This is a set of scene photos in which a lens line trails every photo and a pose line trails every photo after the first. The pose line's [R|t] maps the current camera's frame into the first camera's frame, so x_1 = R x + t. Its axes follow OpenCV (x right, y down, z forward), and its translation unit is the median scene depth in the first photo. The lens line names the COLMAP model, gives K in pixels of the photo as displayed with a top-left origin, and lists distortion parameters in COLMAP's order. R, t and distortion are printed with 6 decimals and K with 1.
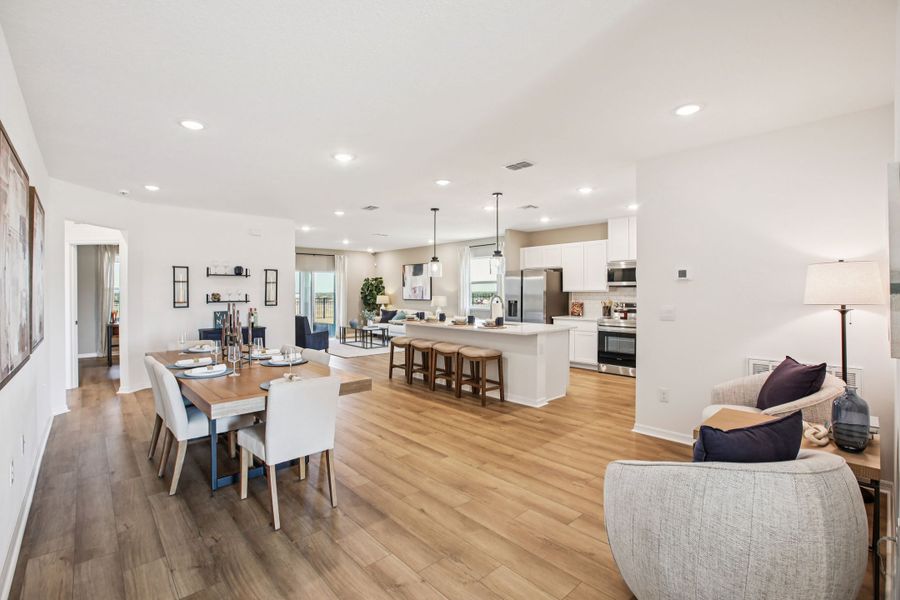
lens RADIAL K [[426.4, 0, 458.9], [0, 426.4, 290.4], [0, 0, 1]] dist [-0.014808, -0.000504]
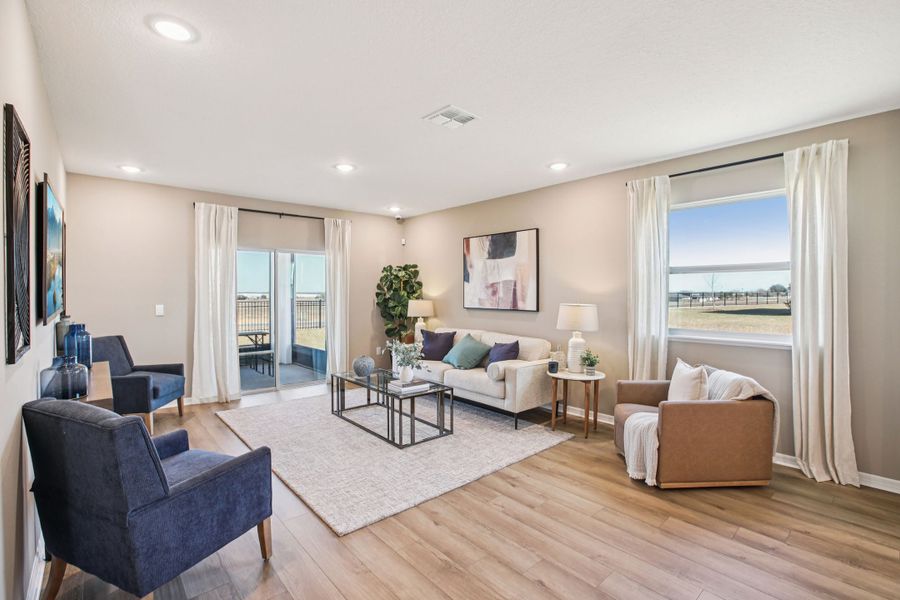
lens RADIAL K [[419.3, 0, 454.8], [0, 419.3, 293.8], [0, 0, 1]] dist [-0.044392, 0.005713]
pose [[0.999971, 0.002784, -0.007078, -0.134537], [-0.002773, 0.999995, 0.001485, 0.003790], [0.007082, -0.001466, 0.999974, 0.508337]]
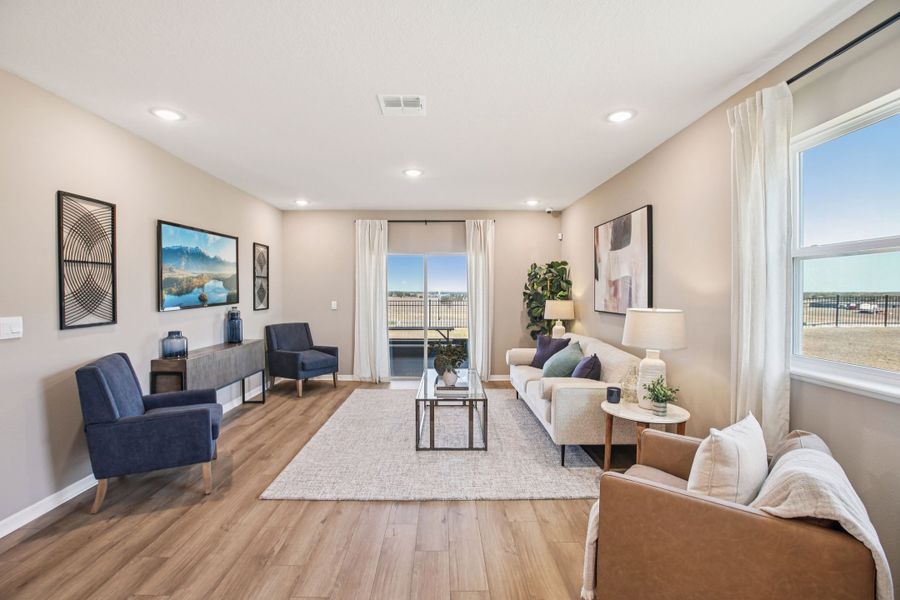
lens RADIAL K [[419.3, 0, 445.4], [0, 419.3, 296.8], [0, 0, 1]] dist [-0.044392, 0.005713]
pose [[0.739147, 0.010512, -0.673462, 0.027971], [-0.004255, 0.999931, 0.010938, 0.003410], [0.673531, -0.005220, 0.739141, 0.597022]]
